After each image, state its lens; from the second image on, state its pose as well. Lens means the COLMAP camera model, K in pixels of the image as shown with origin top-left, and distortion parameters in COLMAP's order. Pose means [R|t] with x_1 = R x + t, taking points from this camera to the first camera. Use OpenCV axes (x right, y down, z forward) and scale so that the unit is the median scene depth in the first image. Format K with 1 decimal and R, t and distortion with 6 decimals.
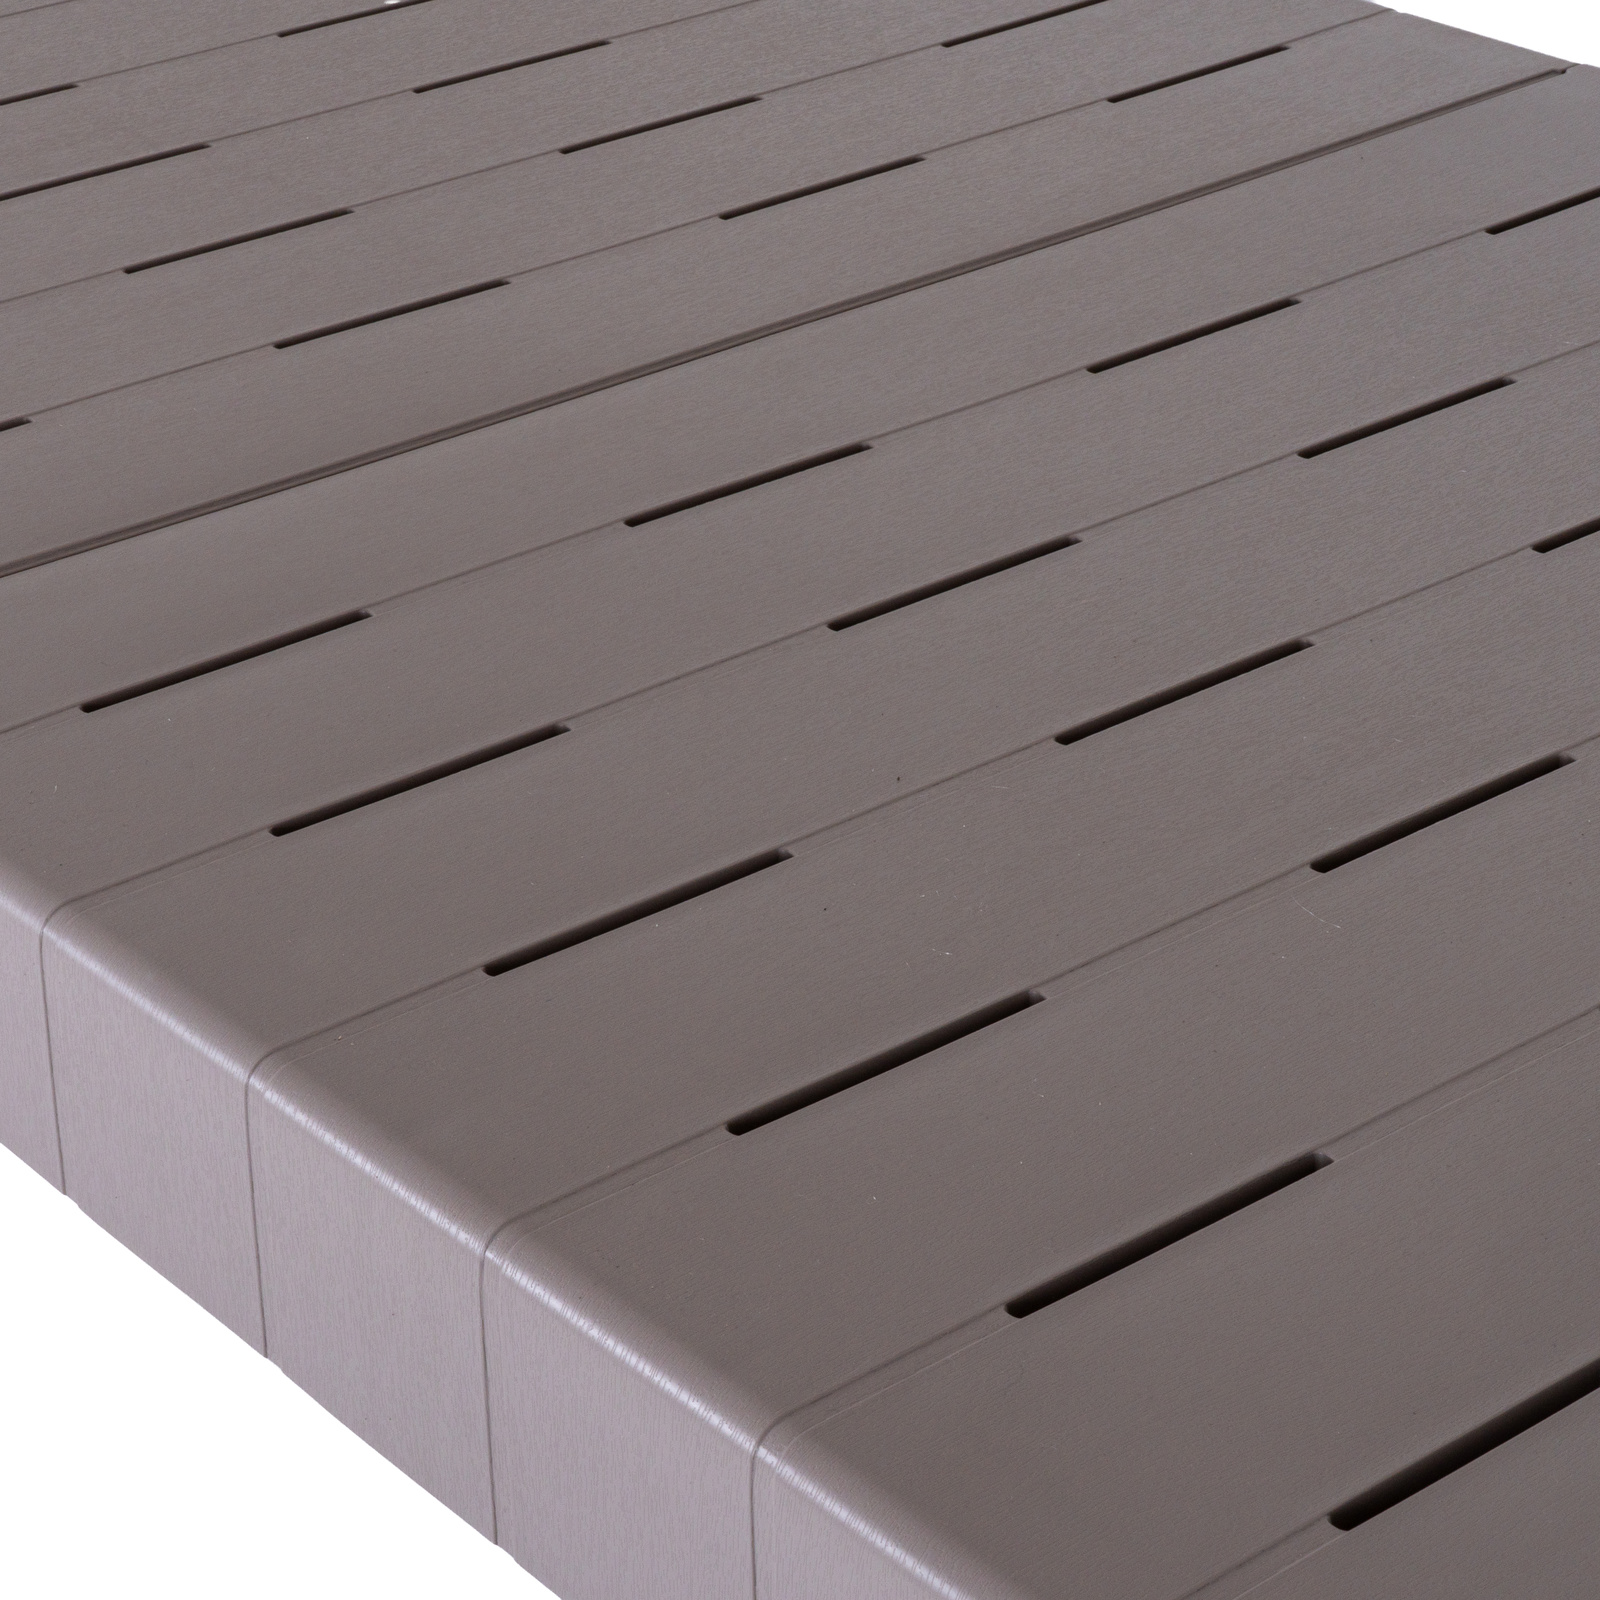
lens RADIAL K [[4270.1, 0, 800.0], [0, 4270.1, 800.0], [0, 0, 1]] dist [-0.006273, 0.024242]
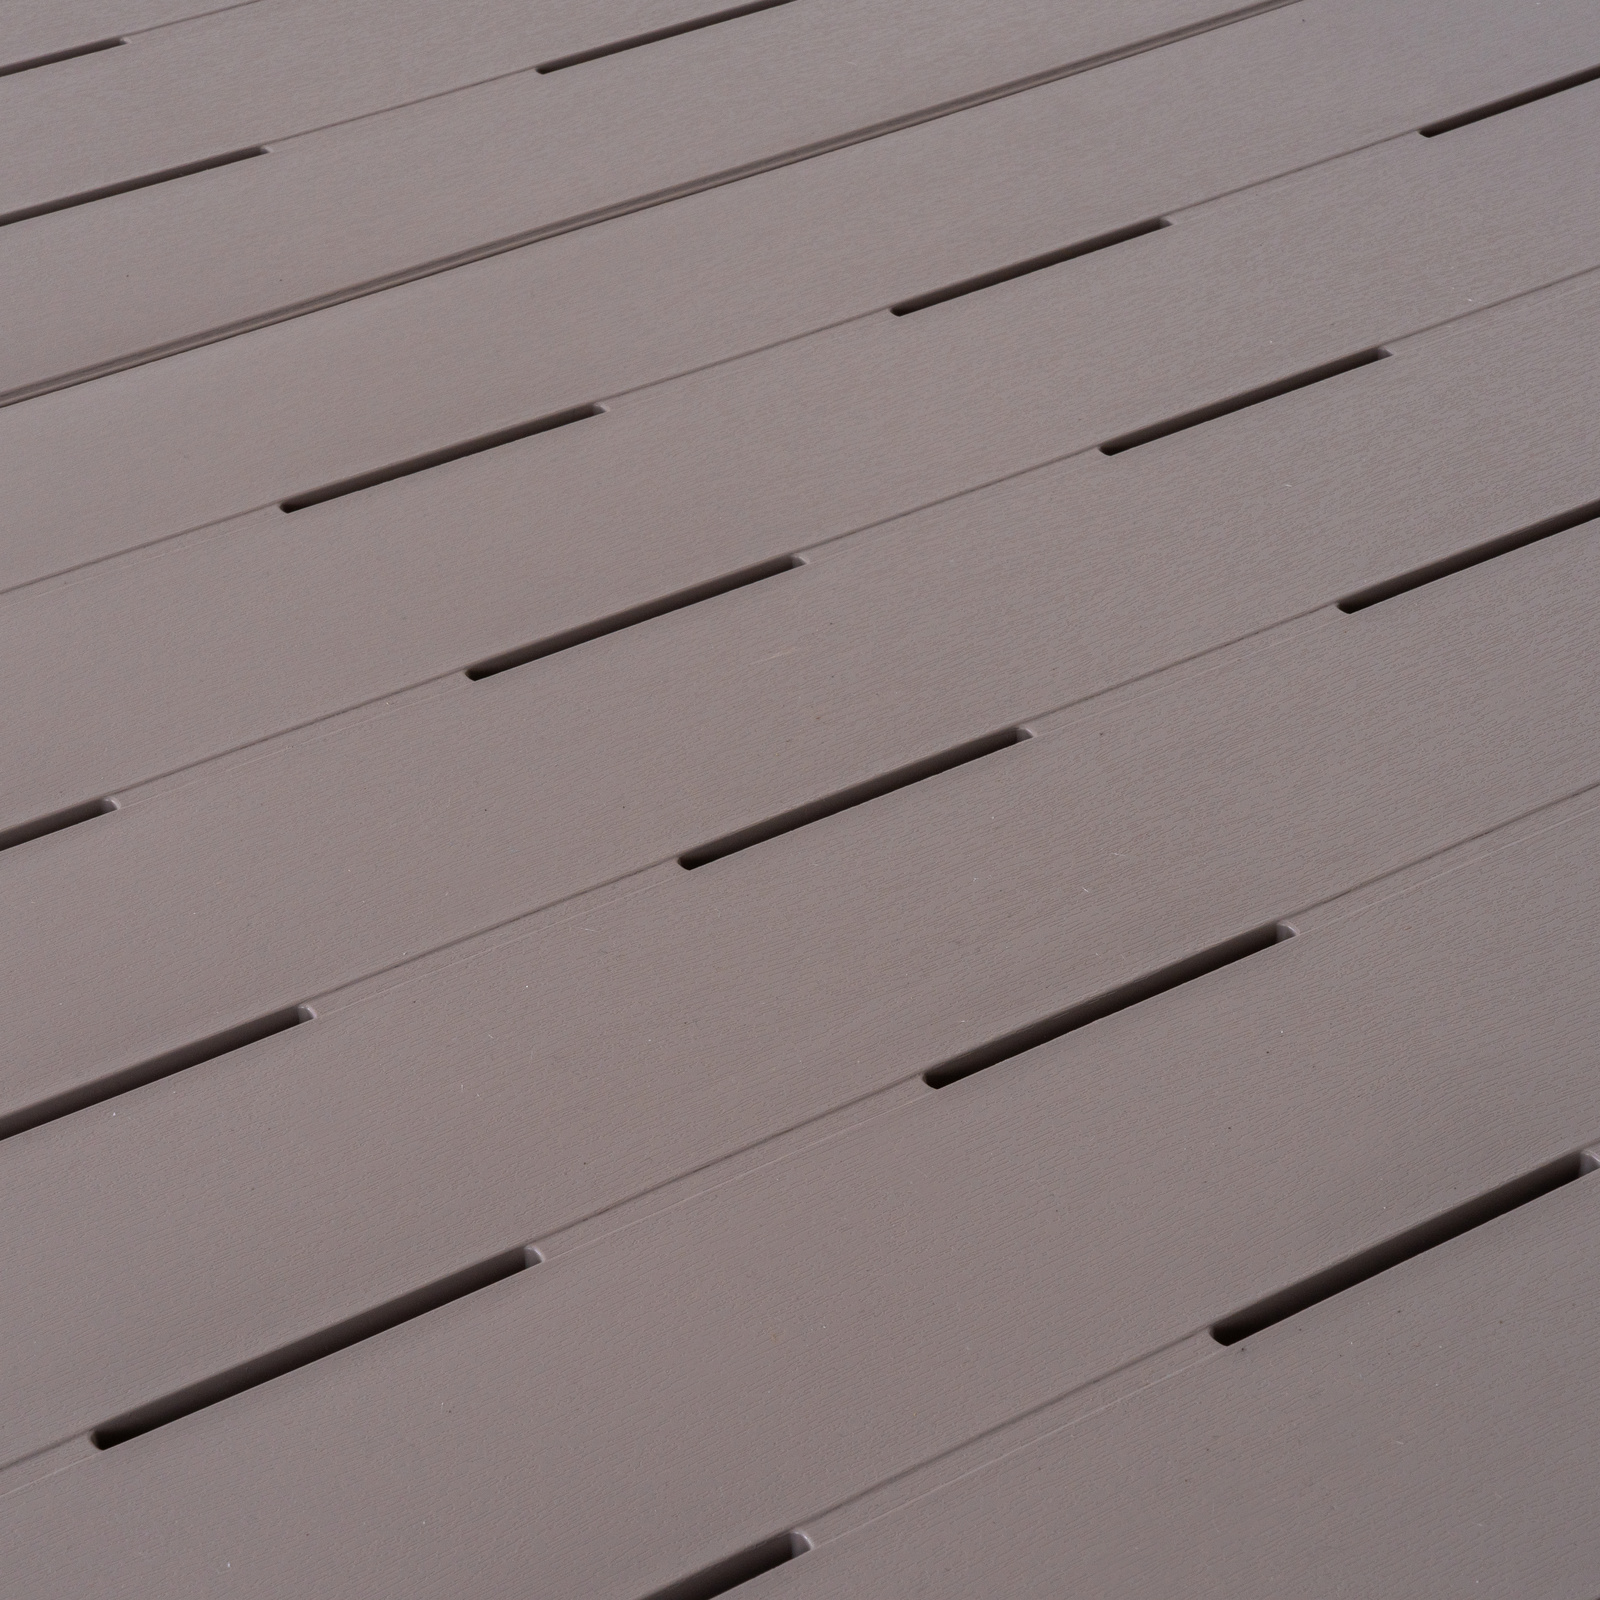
lens RADIAL K [[5277.6, 0, 800.0], [0, 5277.6, 800.0], [0, 0, 1]] dist [-0.009013, 1.169726]
pose [[0.999538, 0.012194, -0.027837, 0.101892], [-0.011696, 0.999770, 0.017976, -0.039732], [0.028050, -0.017642, 0.999451, 0.079767]]
